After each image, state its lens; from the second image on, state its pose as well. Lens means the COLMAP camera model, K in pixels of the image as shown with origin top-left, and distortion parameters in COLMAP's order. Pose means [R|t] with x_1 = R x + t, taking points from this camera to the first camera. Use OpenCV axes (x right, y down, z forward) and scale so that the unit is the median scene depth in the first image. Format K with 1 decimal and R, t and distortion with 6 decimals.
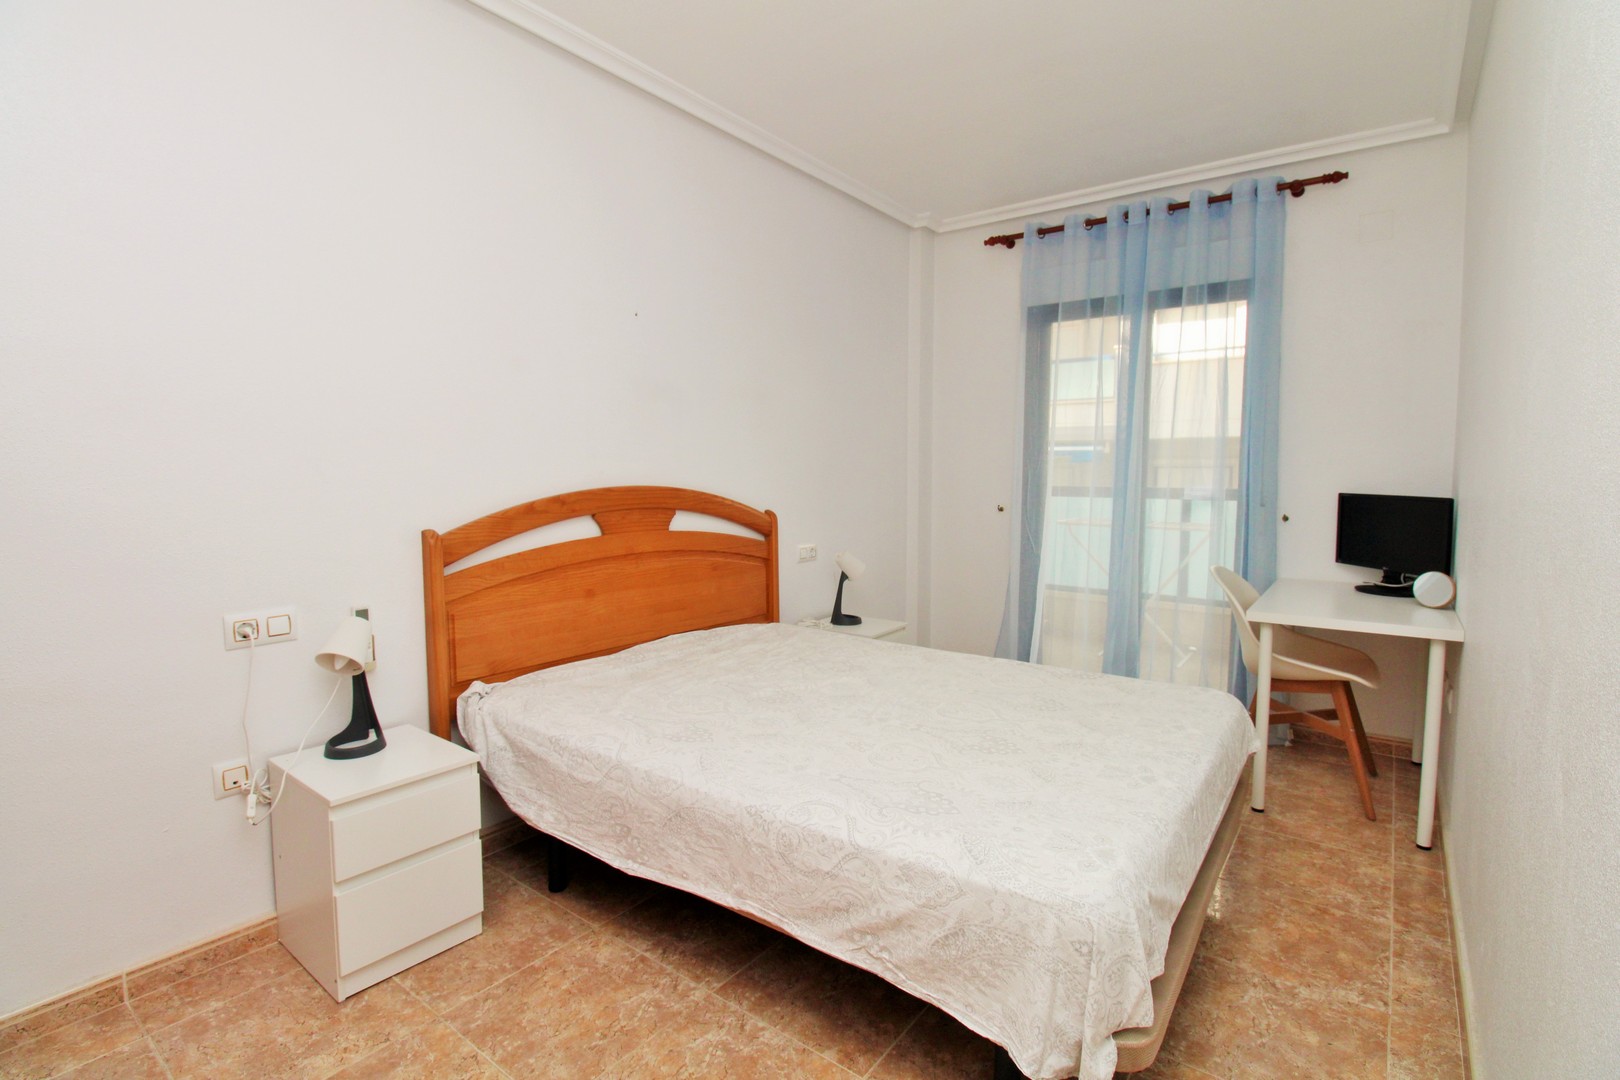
lens RADIAL K [[755.8, 0, 818.2], [0, 755.8, 530.6], [0, 0, 1]] dist [0.001752, -0.016266]
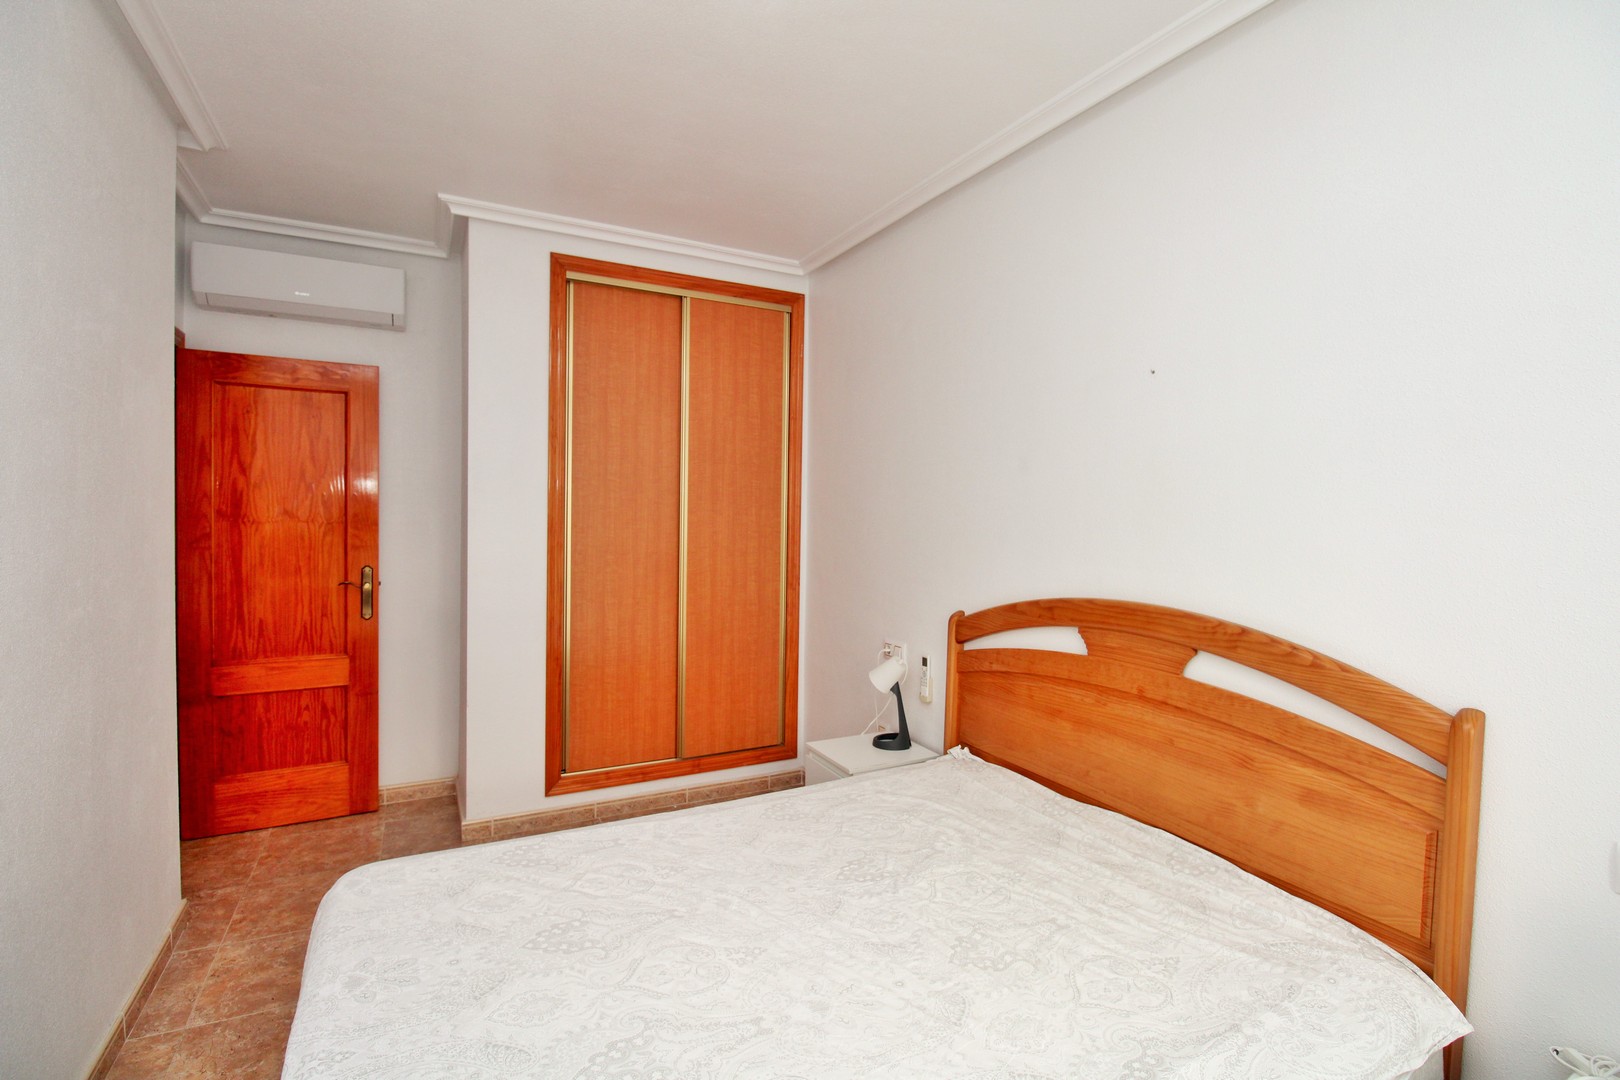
lens RADIAL K [[755.8, 0, 818.2], [0, 755.8, 530.6], [0, 0, 1]] dist [0.001752, -0.016266]
pose [[-0.417464, 0.012191, -0.908612, 0.589191], [-0.089418, 0.994506, 0.054427, -0.148065], [0.904283, 0.103968, -0.414080, 1.066843]]
